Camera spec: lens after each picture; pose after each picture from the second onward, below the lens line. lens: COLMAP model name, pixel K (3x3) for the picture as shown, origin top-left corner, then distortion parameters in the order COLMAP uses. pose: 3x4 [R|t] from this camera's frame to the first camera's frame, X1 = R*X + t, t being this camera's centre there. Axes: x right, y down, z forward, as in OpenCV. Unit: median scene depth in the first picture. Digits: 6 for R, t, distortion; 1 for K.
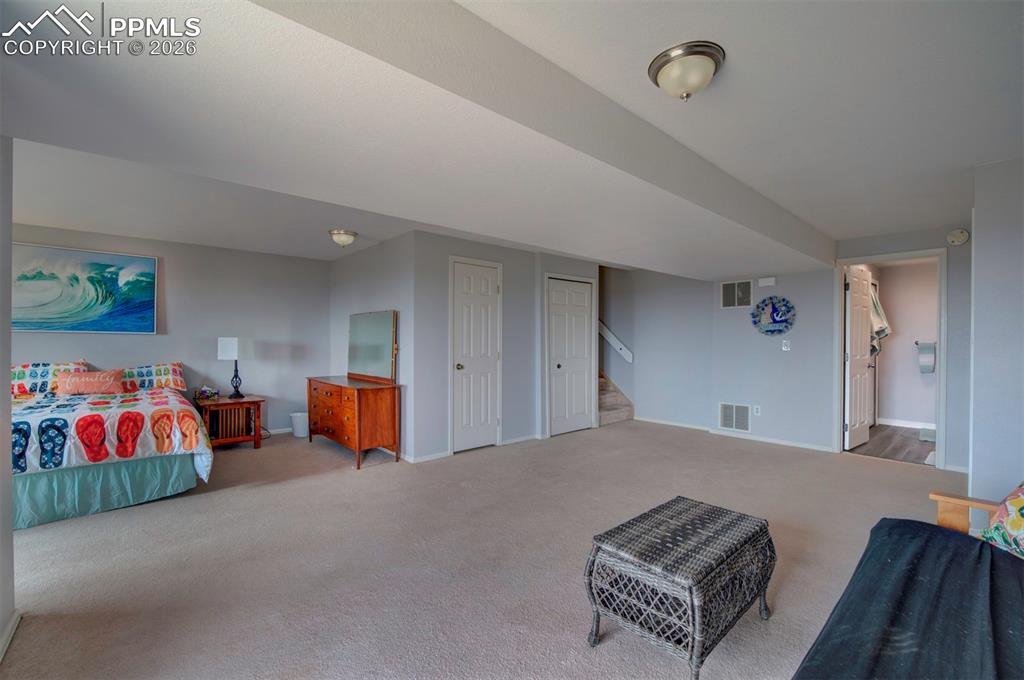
lens RADIAL K [[456.3, 0, 512.4], [0, 456.3, 345.2], [0, 0, 1]] dist [0.005999, 0.002536]
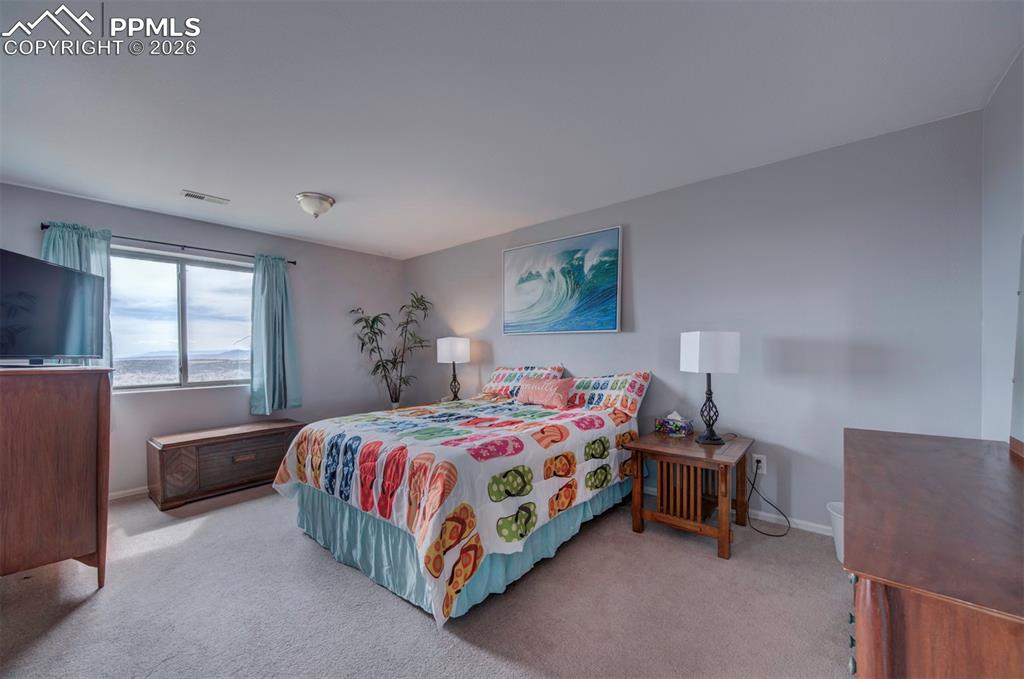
lens RADIAL K [[402.6, 0, 501.9], [0, 402.6, 348.3], [0, 0, 1]] dist [-0.001464, -0.000584]
pose [[0.132382, -0.006393, -0.991178, -0.167814], [0.000080, 0.999979, -0.006439, 0.005634], [0.991199, 0.000774, 0.132380, 0.712469]]
